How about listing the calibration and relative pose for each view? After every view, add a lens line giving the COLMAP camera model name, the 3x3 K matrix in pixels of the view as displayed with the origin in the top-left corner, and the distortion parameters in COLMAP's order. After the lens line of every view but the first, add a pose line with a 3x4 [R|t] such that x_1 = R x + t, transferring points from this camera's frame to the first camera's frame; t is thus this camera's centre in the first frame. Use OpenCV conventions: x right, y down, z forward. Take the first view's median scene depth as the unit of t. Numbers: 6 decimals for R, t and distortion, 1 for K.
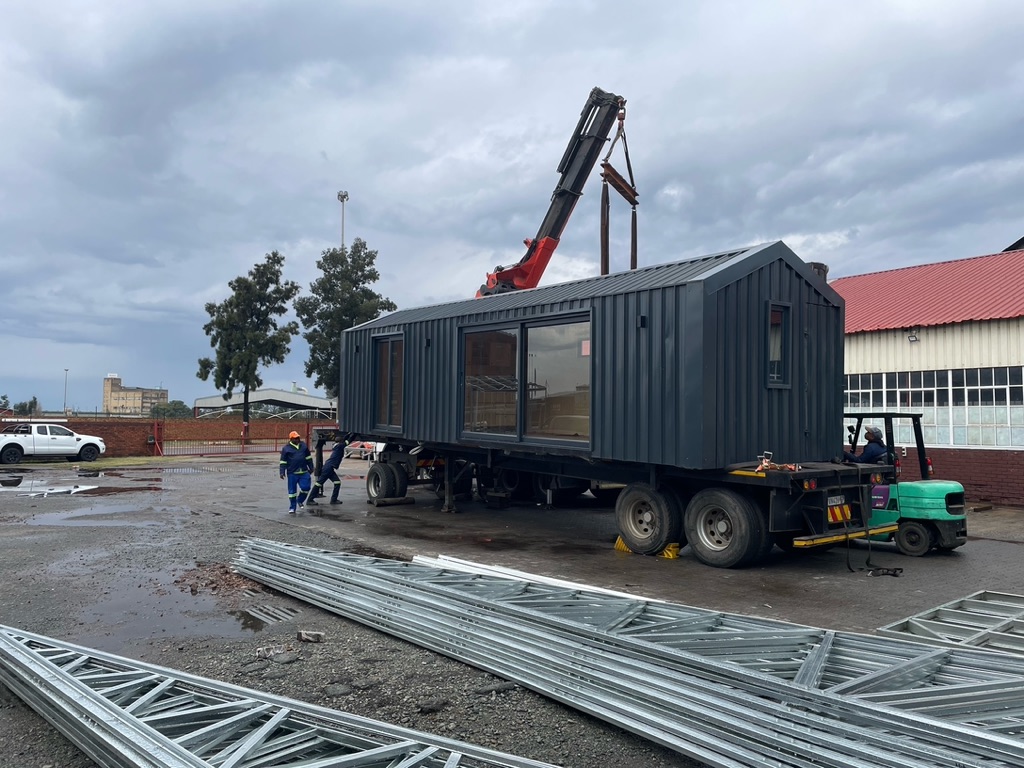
lens RADIAL K [[795.7, 0, 512.0], [0, 795.7, 384.0], [0, 0, 1]] dist [0.003703, 0.002114]
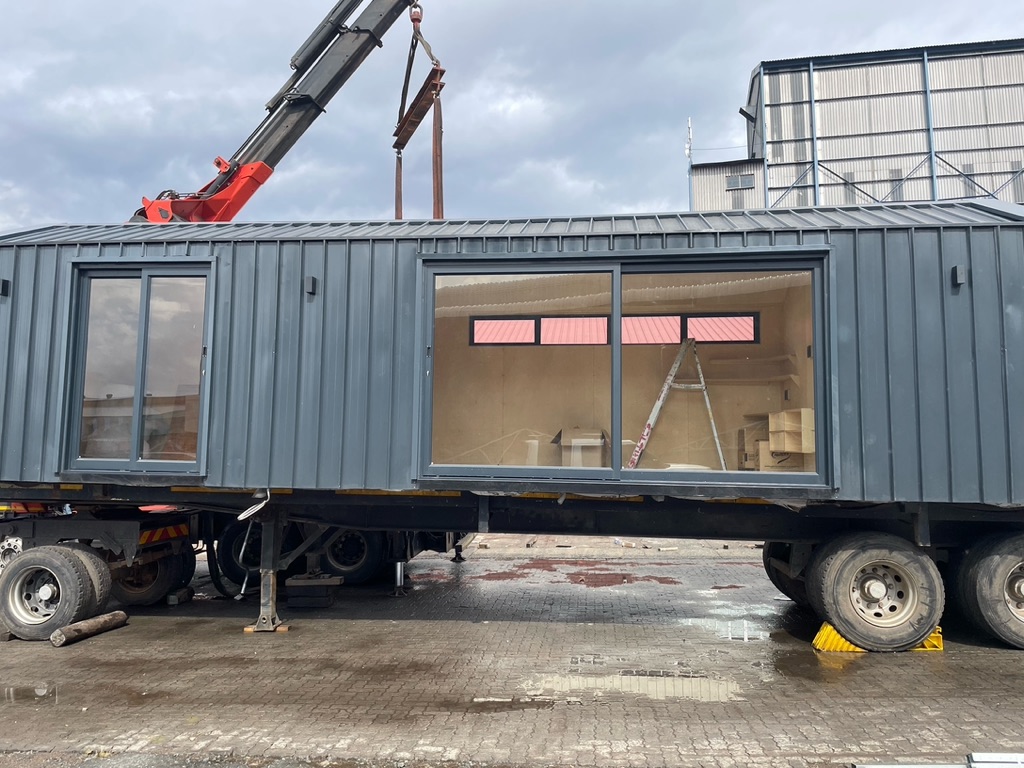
lens RADIAL K [[795.7, 0, 512.0], [0, 795.7, 384.0], [0, 0, 1]] dist [0.003703, 0.002114]
pose [[0.670622, 0.064814, 0.738963, -0.296143], [-0.022830, 0.997507, -0.066772, 0.030730], [-0.741448, 0.027908, 0.670429, 0.461104]]
